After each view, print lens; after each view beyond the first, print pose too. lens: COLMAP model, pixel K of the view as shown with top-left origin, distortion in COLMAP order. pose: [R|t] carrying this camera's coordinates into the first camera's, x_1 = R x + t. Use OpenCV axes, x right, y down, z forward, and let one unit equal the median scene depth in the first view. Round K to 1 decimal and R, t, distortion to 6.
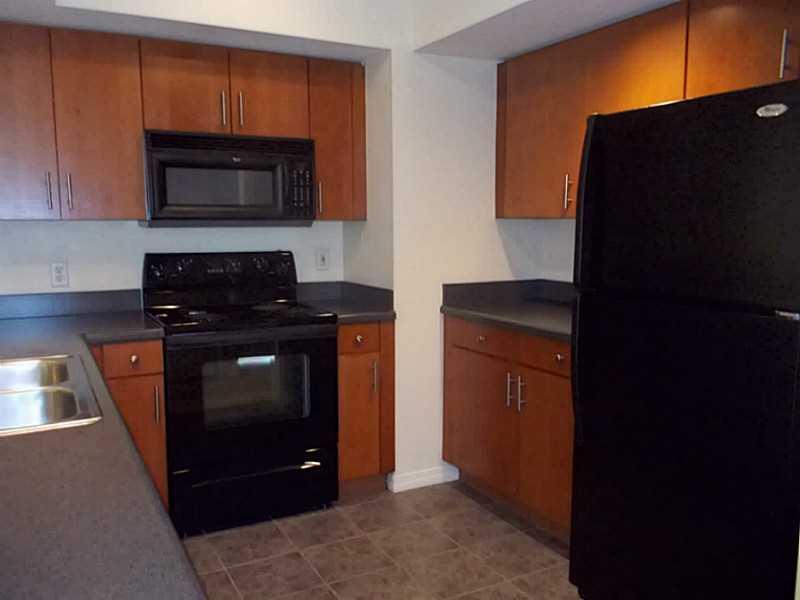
lens RADIAL K [[676.2, 0, 392.4], [0, 676.2, 304.0], [0, 0, 1]] dist [0.035034, -0.076294]
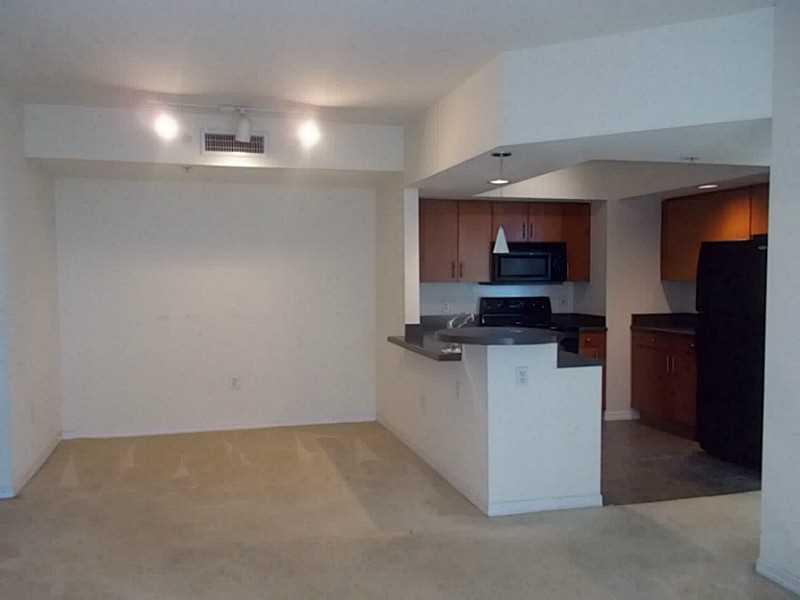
lens RADIAL K [[676.2, 0, 404.2], [0, 676.2, 305.3], [0, 0, 1]] dist [0.035034, -0.076294]
pose [[0.975433, 0.012372, -0.219950, -0.150205], [-0.027195, 0.997548, -0.064493, 0.098122], [0.218613, 0.068890, 0.973377, -1.164296]]
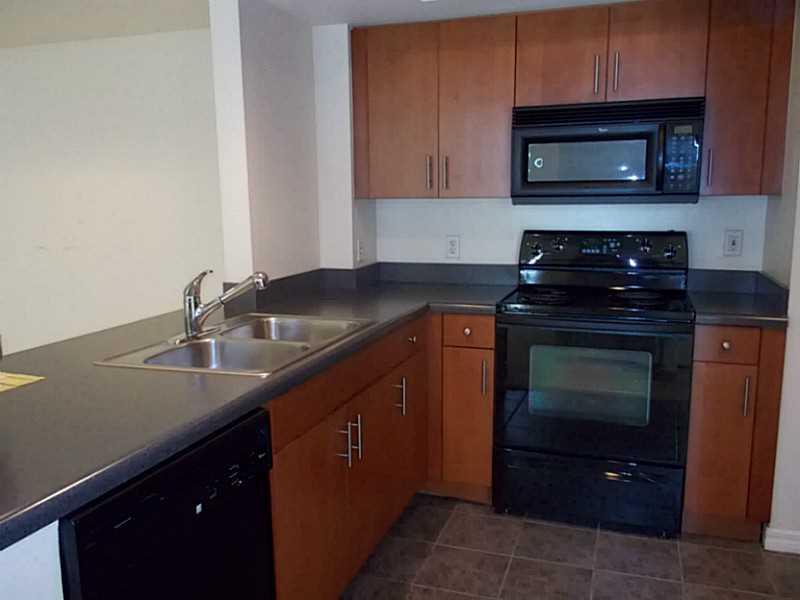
lens RADIAL K [[676.2, 0, 397.6], [0, 676.2, 303.7], [0, 0, 1]] dist [0.035034, -0.076294]
pose [[0.685263, 0.106706, -0.720437, 0.264829], [-0.077646, 0.994275, 0.073410, -0.027108], [0.724145, 0.005634, 0.689625, 0.176297]]
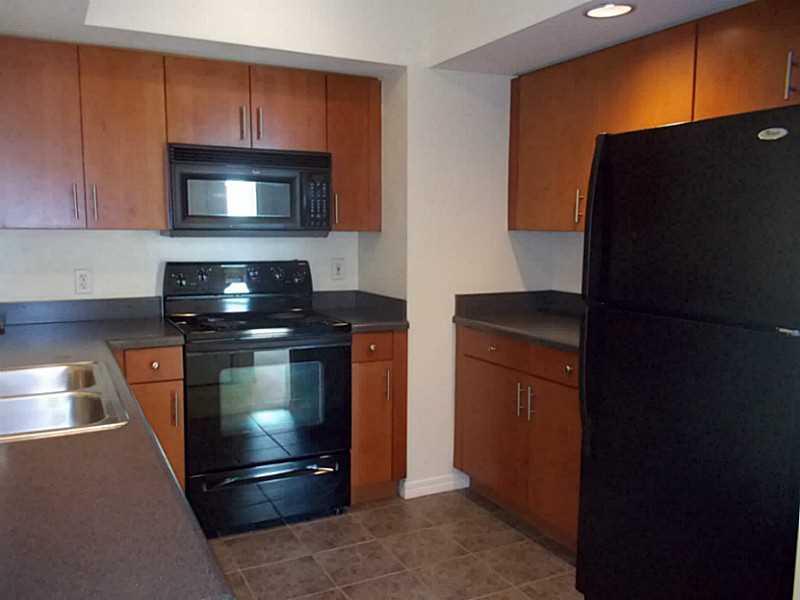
lens RADIAL K [[676.2, 0, 394.1], [0, 676.2, 301.2], [0, 0, 1]] dist [0.035034, -0.076294]
pose [[0.999771, 0.010060, -0.018896, 0.001834], [-0.010319, 0.999854, -0.013615, -0.005411], [0.018756, 0.013807, 0.999729, -0.024522]]
